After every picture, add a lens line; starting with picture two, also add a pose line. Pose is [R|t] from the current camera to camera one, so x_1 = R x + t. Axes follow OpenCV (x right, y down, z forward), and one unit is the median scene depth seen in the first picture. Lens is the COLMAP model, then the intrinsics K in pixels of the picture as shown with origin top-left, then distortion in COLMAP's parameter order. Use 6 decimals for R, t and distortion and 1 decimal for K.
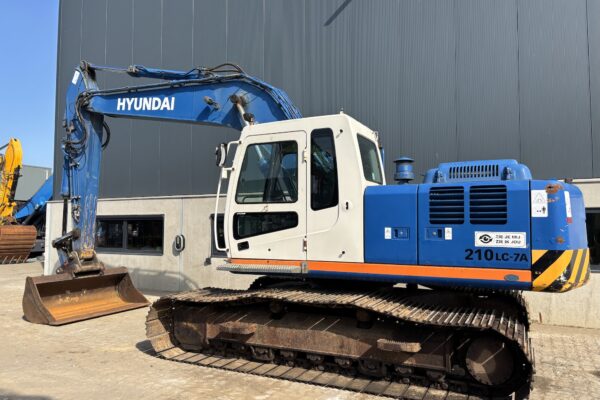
lens RADIAL K [[444.5, 0, 300.0], [0, 444.5, 200.0], [0, 0, 1]] dist [0.000394, -0.003108]
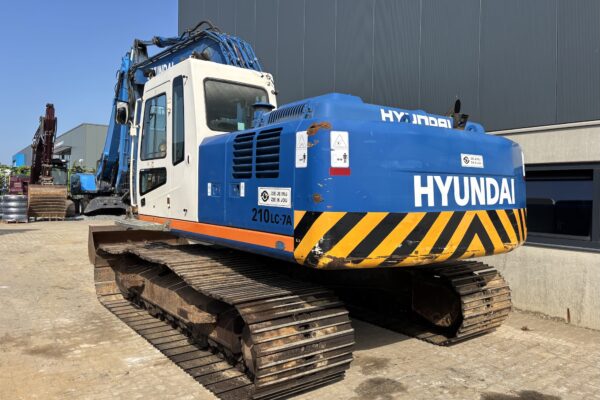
lens RADIAL K [[472.8, 0, 300.4], [0, 472.8, 187.9], [0, 0, 1]] dist [0.006690, 0.000130]
pose [[0.882934, 0.002230, -0.469491, 0.741705], [0.025049, 0.998341, 0.051849, 0.025416], [0.468828, -0.057539, 0.881413, 0.235282]]
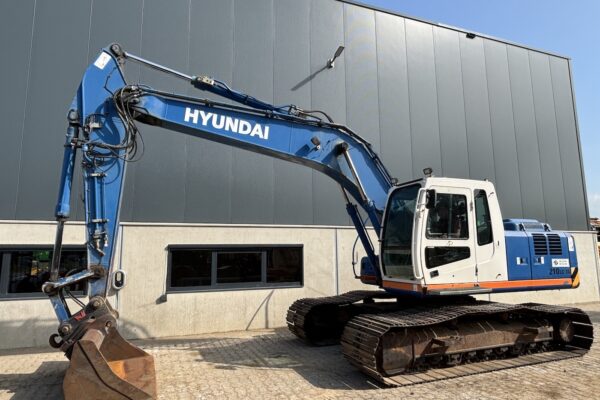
lens RADIAL K [[372.6, 0, 300.0], [0, 372.6, 200.0], [0, 0, 1]] dist [-0.003894, -0.005296]
pose [[0.682859, 0.101111, 0.723519, -1.241726], [-0.033745, 0.993684, -0.107018, 0.024528], [-0.729770, 0.048664, 0.681959, 0.599833]]
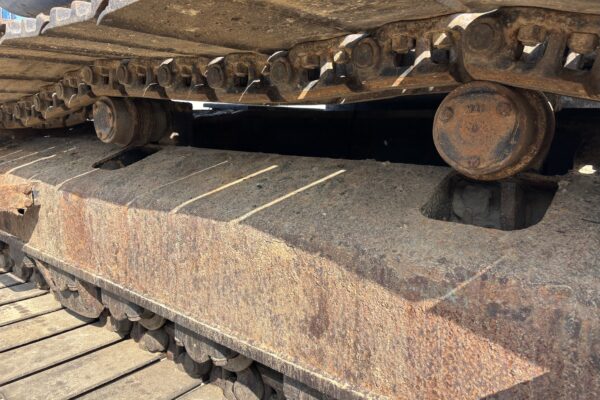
lens RADIAL K [[472.8, 0, 300.4], [0, 472.8, 187.9], [0, 0, 1]] dist [0.006690, 0.000130]
pose [[0.966993, 0.036879, -0.252120, 0.123312], [0.018002, 0.977110, 0.211973, 0.232669], [0.254167, -0.209515, 0.944194, 0.802622]]
